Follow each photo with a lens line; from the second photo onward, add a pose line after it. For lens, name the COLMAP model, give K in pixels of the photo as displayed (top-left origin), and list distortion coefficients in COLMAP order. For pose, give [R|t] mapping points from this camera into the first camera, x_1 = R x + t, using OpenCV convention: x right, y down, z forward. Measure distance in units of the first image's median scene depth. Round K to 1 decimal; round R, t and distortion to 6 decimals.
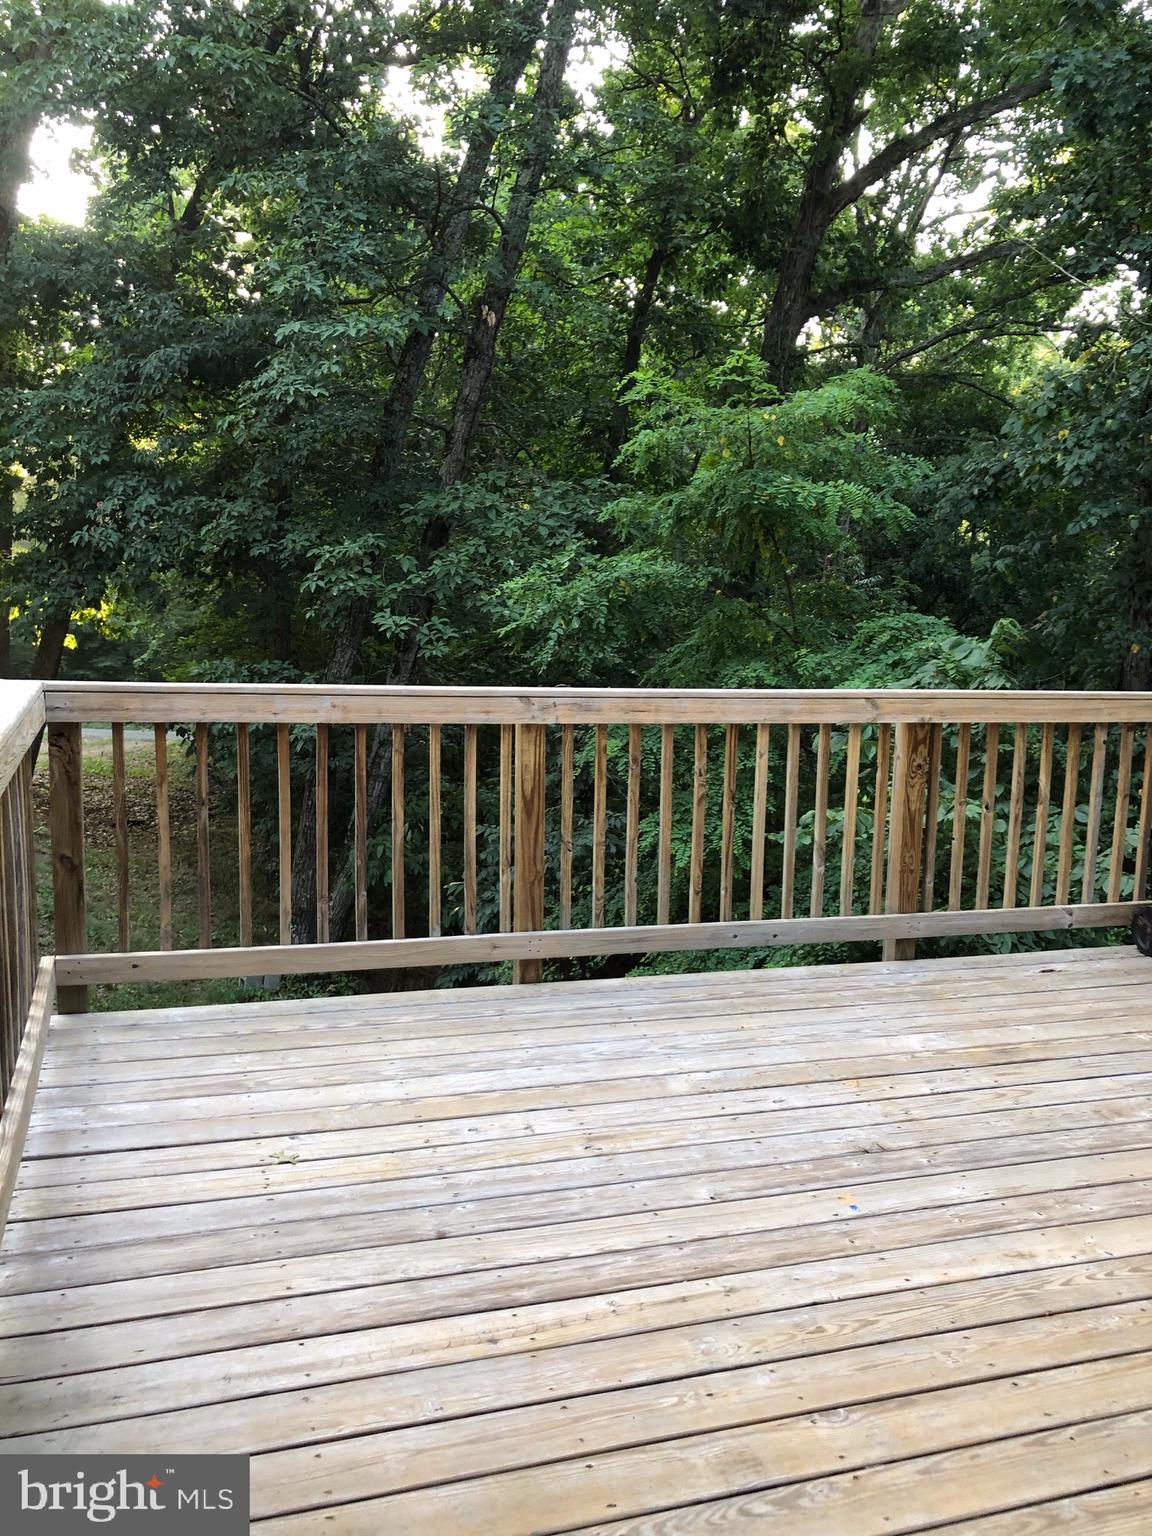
lens RADIAL K [[1259.4, 0, 571.6], [0, 1259.4, 767.4], [0, 0, 1]] dist [0.028612, -0.010222]
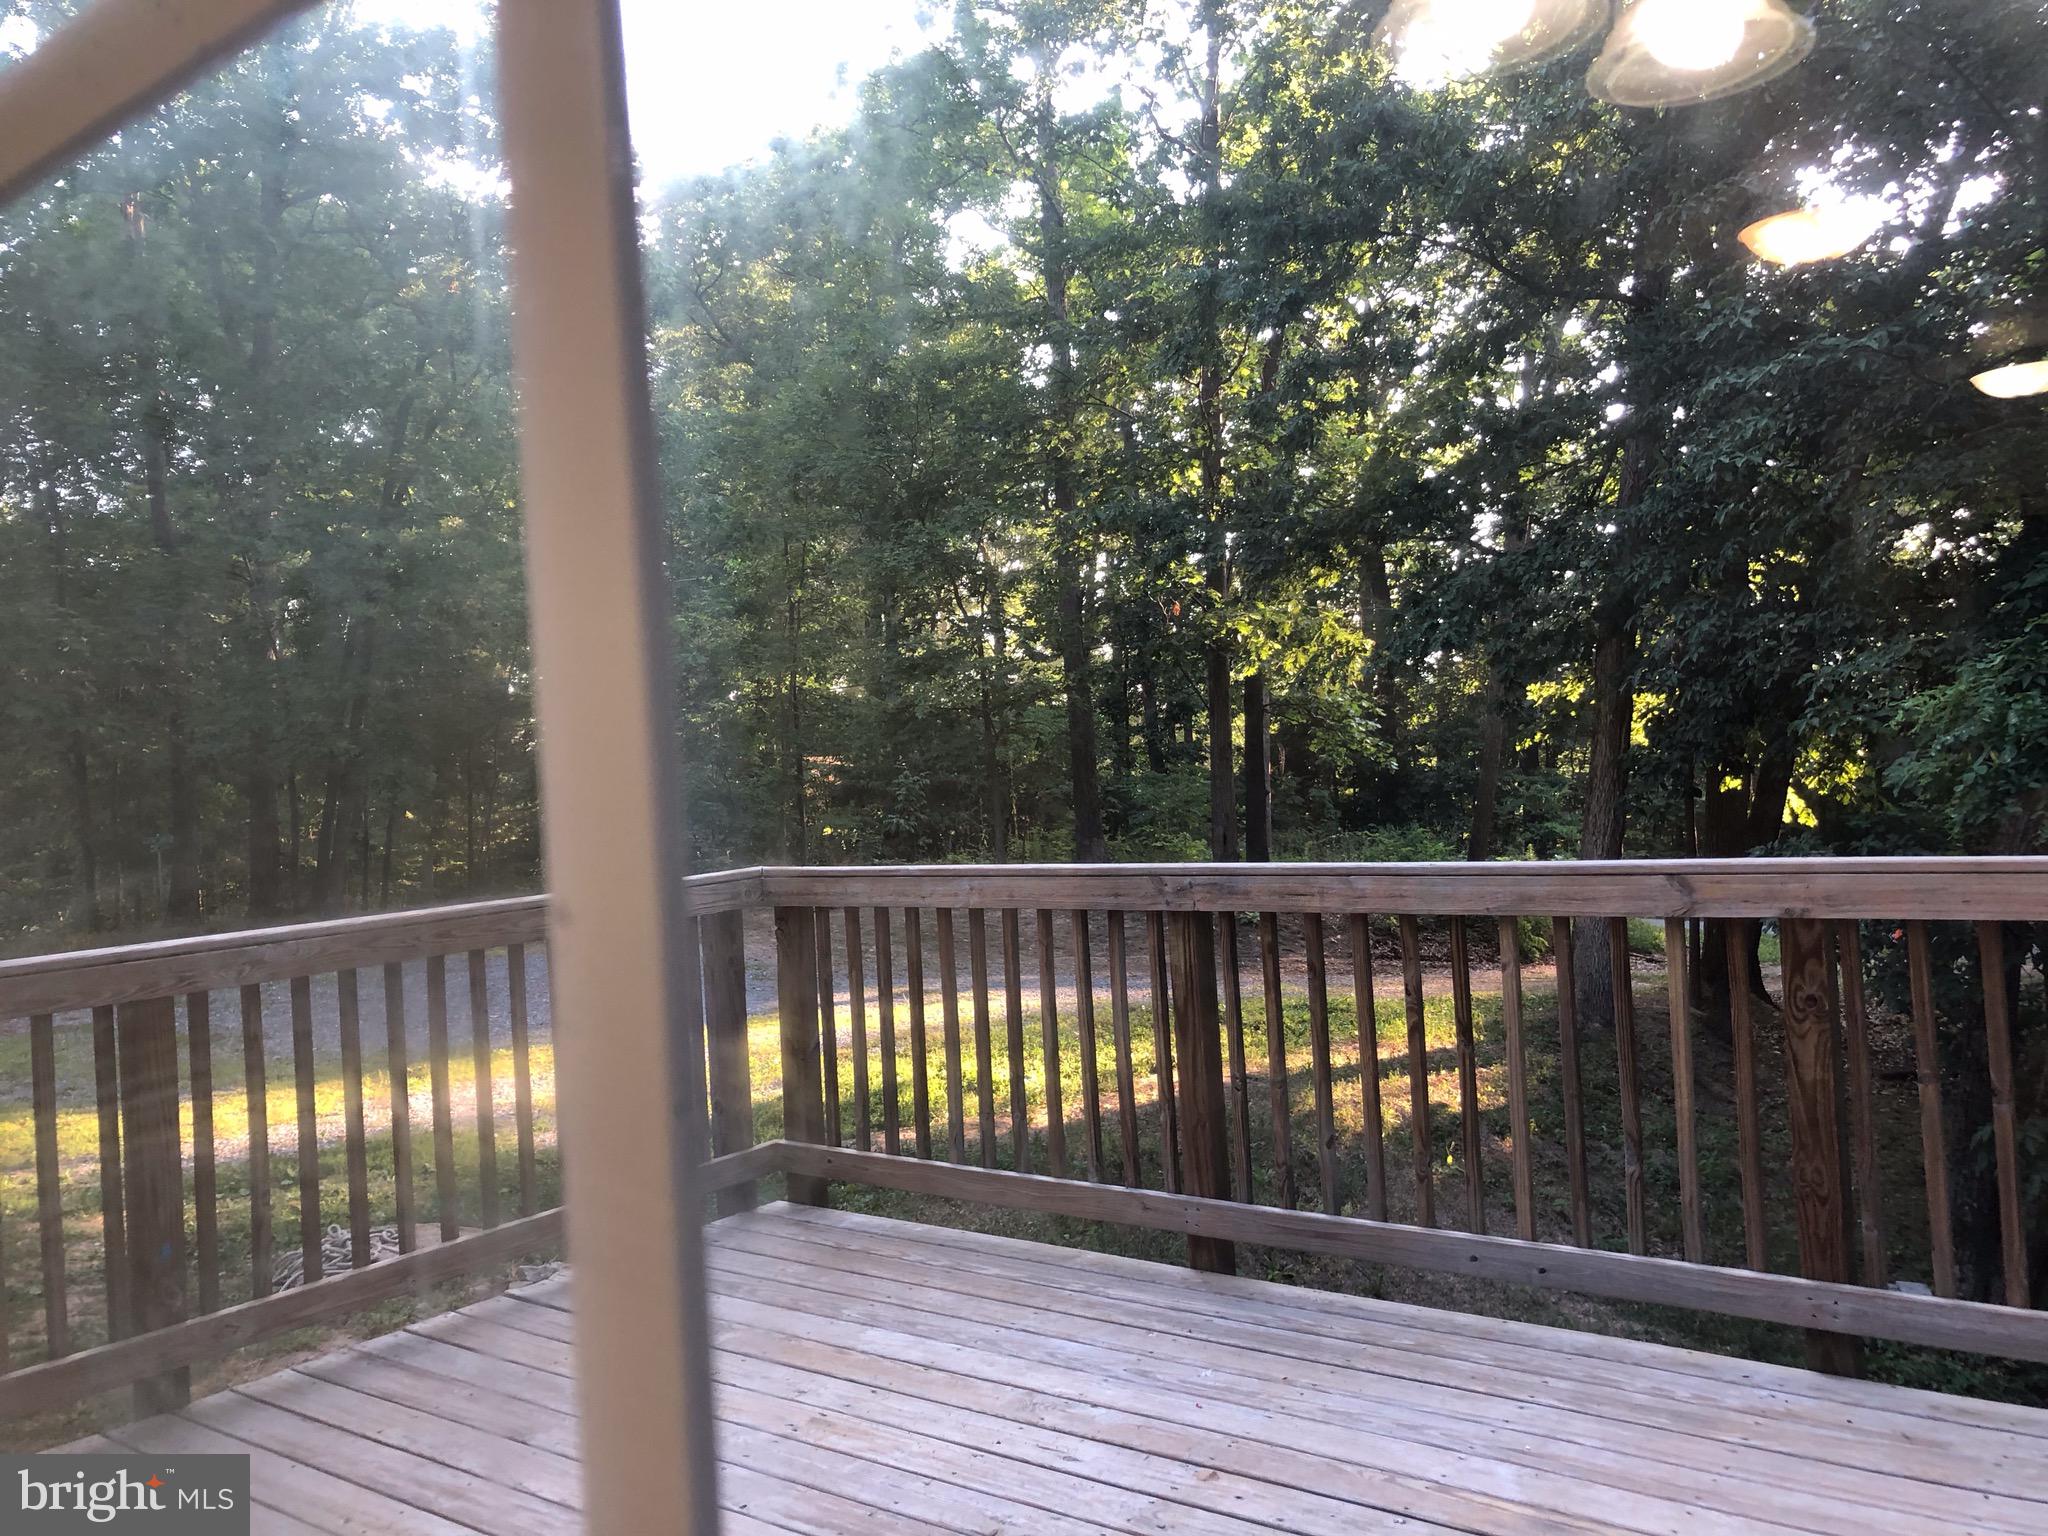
lens RADIAL K [[1679.2, 0, 1018.7], [0, 1679.2, 763.2], [0, 0, 1]] dist [0.028612, -0.010222]
pose [[0.571571, -0.068763, -0.817666, 0.791050], [-0.046747, 0.992135, -0.116113, -0.001407], [0.819220, 0.104590, 0.563862, 0.363168]]
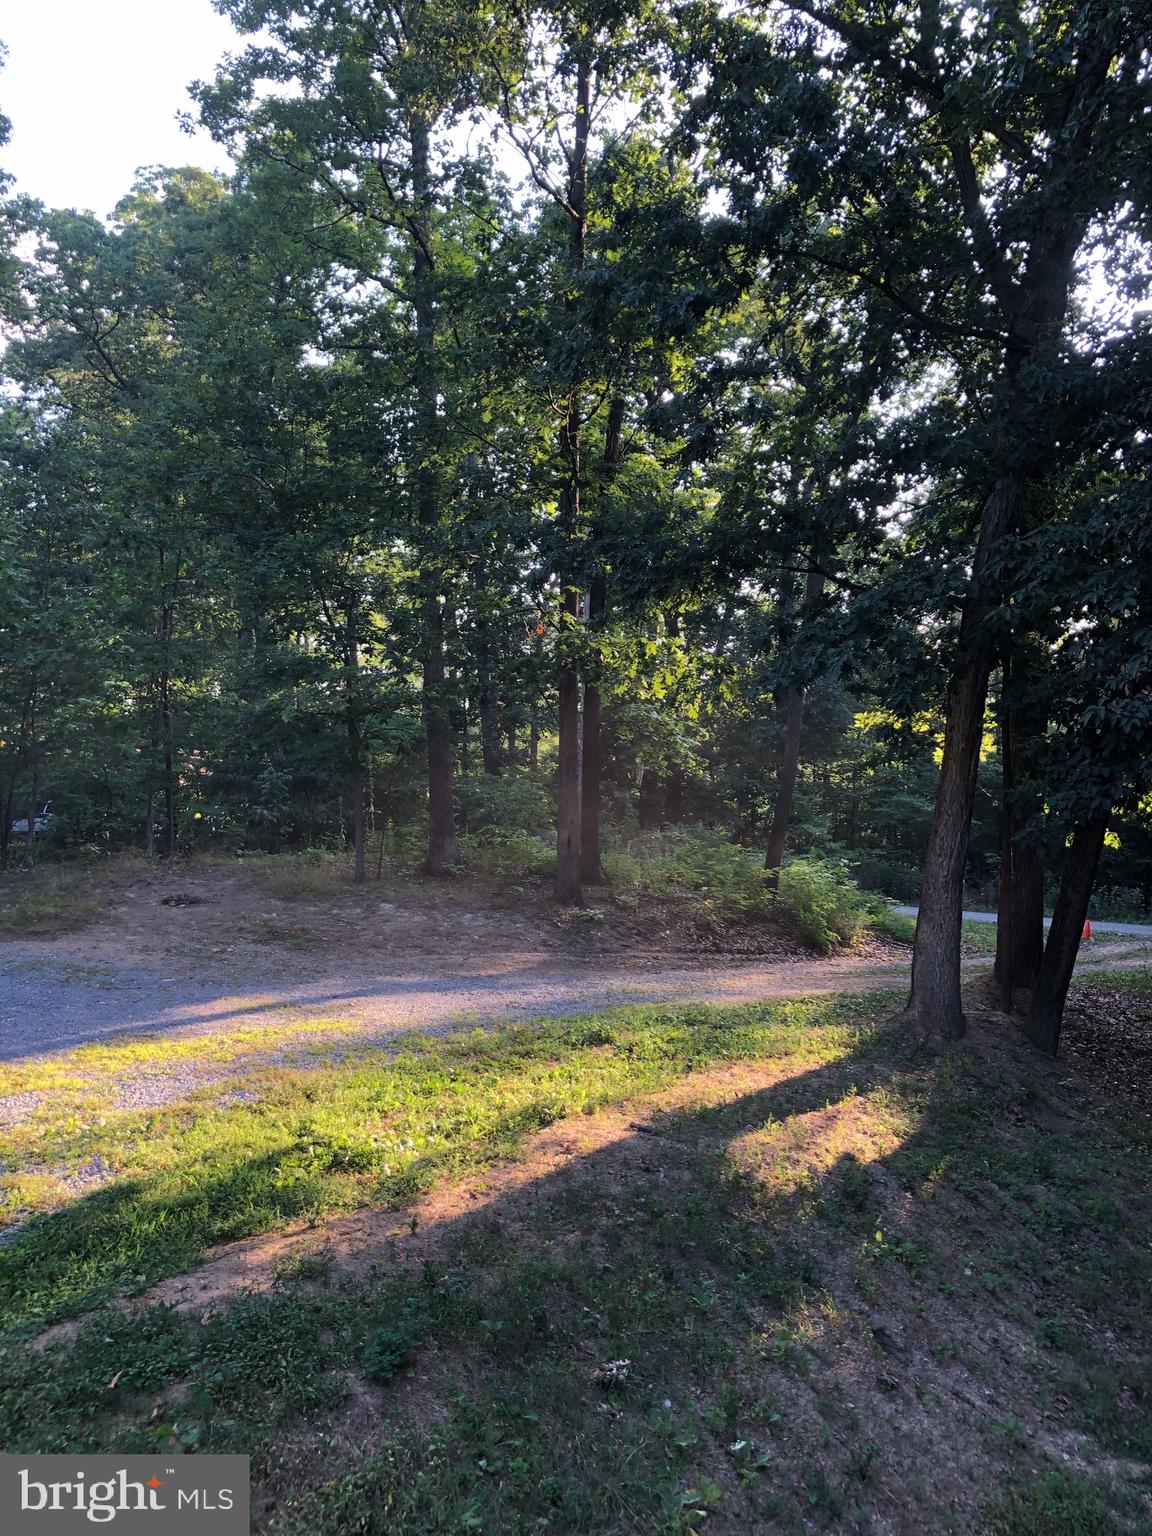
lens RADIAL K [[1259.4, 0, 571.3], [0, 1259.4, 767.6], [0, 0, 1]] dist [0.028612, -0.010222]
pose [[0.701267, -0.043387, -0.711577, 0.623777], [-0.059243, 0.991147, -0.118818, -0.030078], [0.710433, 0.125479, 0.692488, 0.462058]]
